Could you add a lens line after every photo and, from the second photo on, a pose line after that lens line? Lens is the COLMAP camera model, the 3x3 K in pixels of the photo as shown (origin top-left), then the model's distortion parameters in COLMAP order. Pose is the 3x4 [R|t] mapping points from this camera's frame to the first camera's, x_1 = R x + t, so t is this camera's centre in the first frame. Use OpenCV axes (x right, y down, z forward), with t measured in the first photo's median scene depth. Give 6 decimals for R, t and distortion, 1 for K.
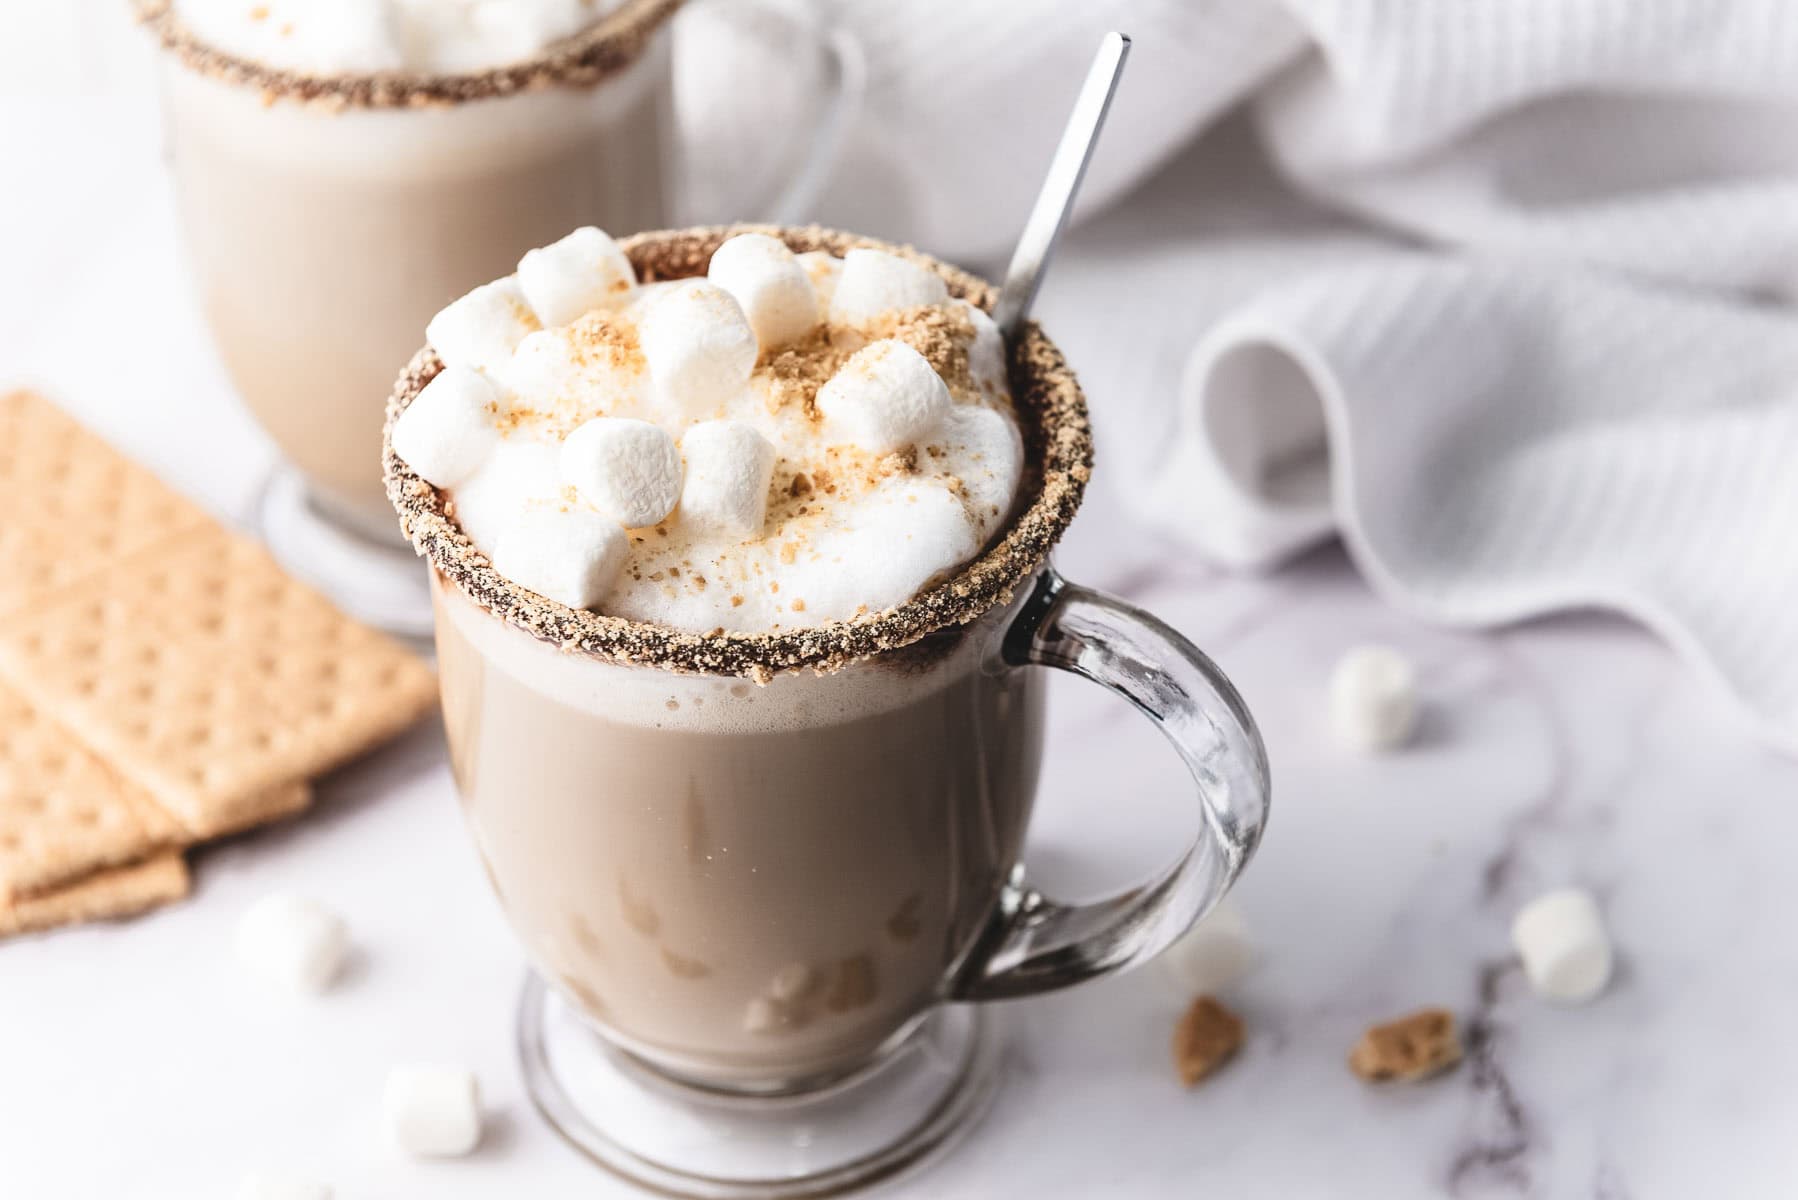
lens RADIAL K [[3624.0, 0, 899.0], [0, 3624.0, 600.0], [0, 0, 1]] dist [-0.164100, 0.203364]
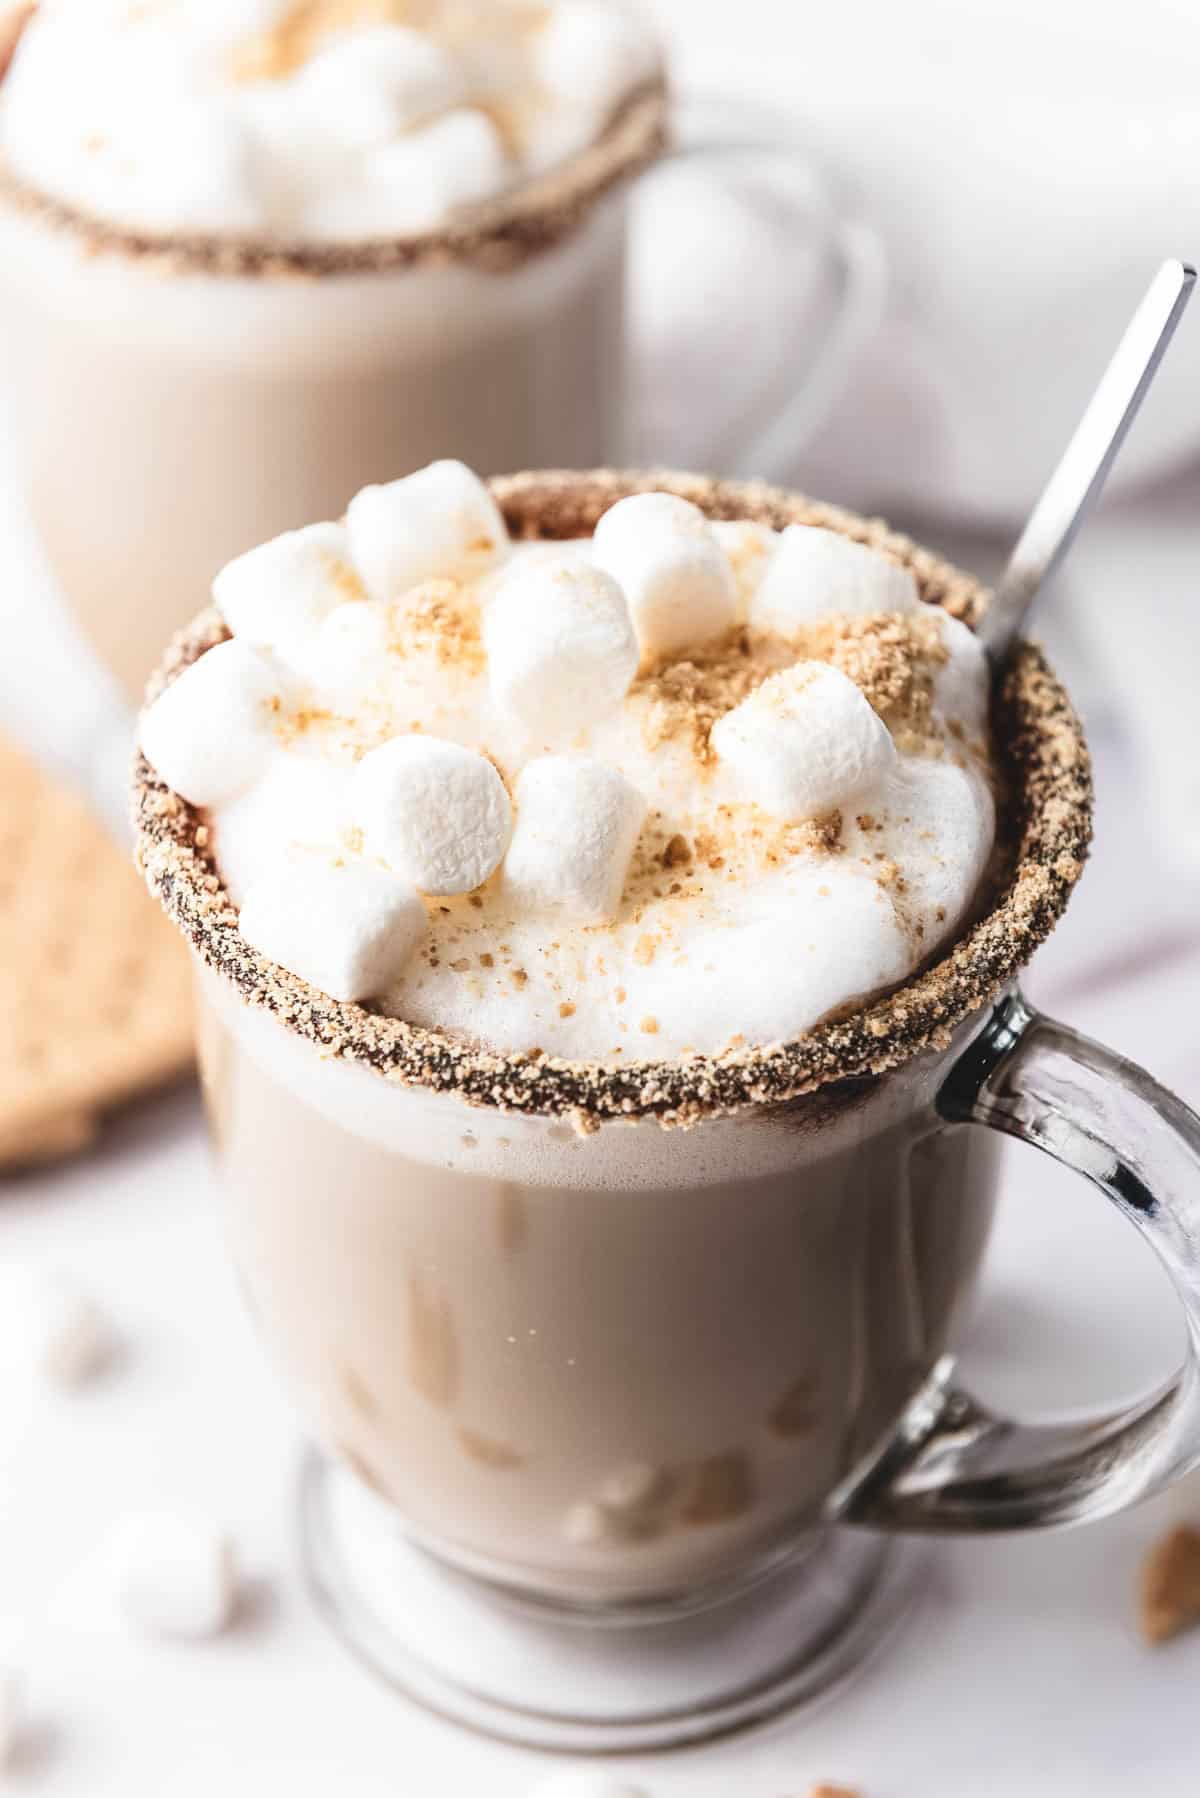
lens RADIAL K [[3624.0, 0, 599.1], [0, 3624.0, 783.3], [0, 0, 1]] dist [-0.164100, 0.203364]
pose [[0.989015, 0.094030, -0.114052, 0.038446], [-0.092918, 0.995560, 0.015039, -0.054377], [0.114960, -0.004277, 0.993361, 0.275712]]
